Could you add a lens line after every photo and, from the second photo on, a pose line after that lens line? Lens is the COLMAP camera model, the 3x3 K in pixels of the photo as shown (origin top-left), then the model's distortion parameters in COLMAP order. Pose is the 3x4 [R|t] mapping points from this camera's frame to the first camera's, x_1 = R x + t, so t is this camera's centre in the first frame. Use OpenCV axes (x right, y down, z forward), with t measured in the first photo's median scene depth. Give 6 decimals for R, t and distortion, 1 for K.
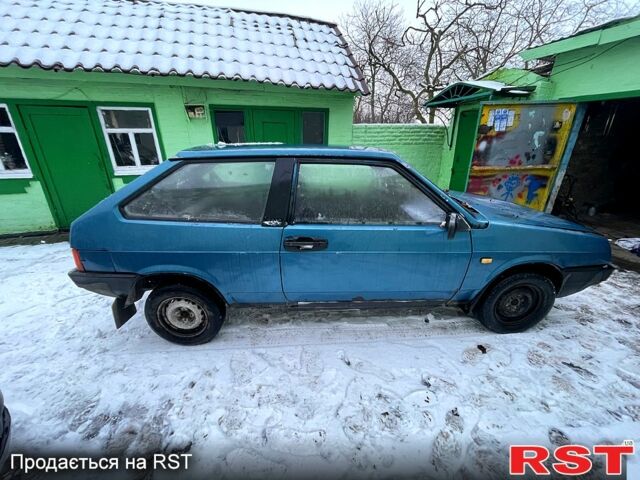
lens RADIAL K [[257.1, 0, 320.0], [0, 257.1, 240.0], [0, 0, 1]] dist [0.000694, 0.000049]
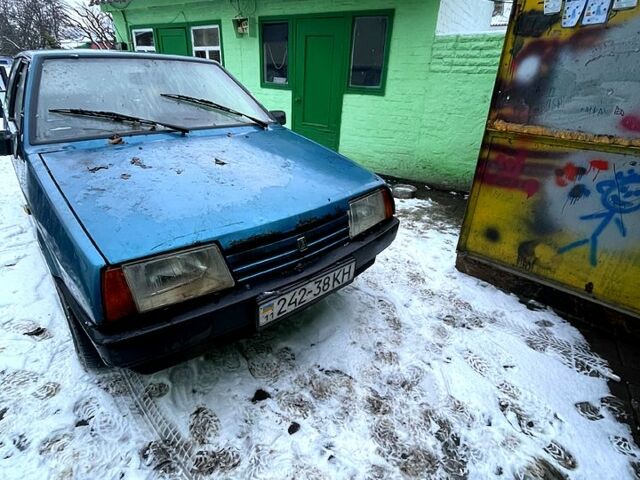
lens RADIAL K [[337.8, 0, 319.0], [0, 337.8, 232.0], [0, 0, 1]] dist [-0.000294, 0.000389]
pose [[0.629436, 0.355580, -0.690922, 0.852766], [-0.311960, 0.929991, 0.194417, -0.138188], [0.711682, 0.093166, 0.696297, 0.441075]]
